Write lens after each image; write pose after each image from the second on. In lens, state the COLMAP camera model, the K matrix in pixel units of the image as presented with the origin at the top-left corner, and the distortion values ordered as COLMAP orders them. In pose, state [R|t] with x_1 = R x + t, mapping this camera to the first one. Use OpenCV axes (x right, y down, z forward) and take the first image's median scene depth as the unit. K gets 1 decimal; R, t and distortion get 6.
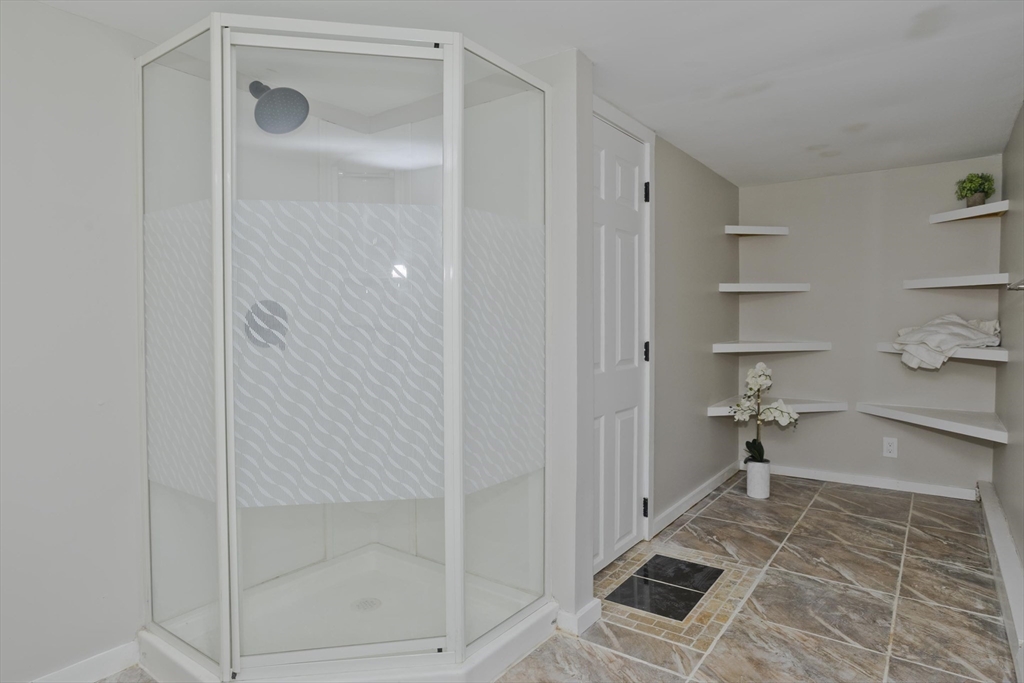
lens RADIAL K [[613.8, 0, 512.0], [0, 613.8, 341.5], [0, 0, 1]] dist [-0.001359, -0.000460]
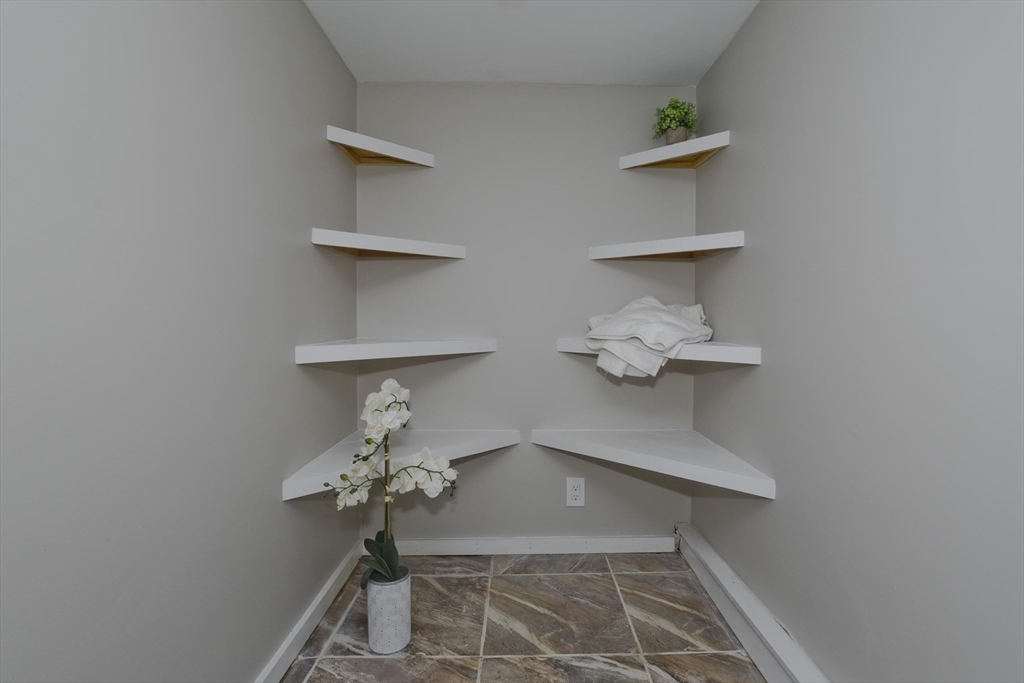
lens RADIAL K [[492.0, 0, 514.4], [0, 492.0, 336.8], [0, 0, 1]] dist [-0.055333, 0.033555]
pose [[0.817690, -0.010414, 0.575564, 0.258878], [0.016014, 0.999861, -0.004660, 0.001709], [-0.575436, 0.013027, 0.817743, 0.612754]]
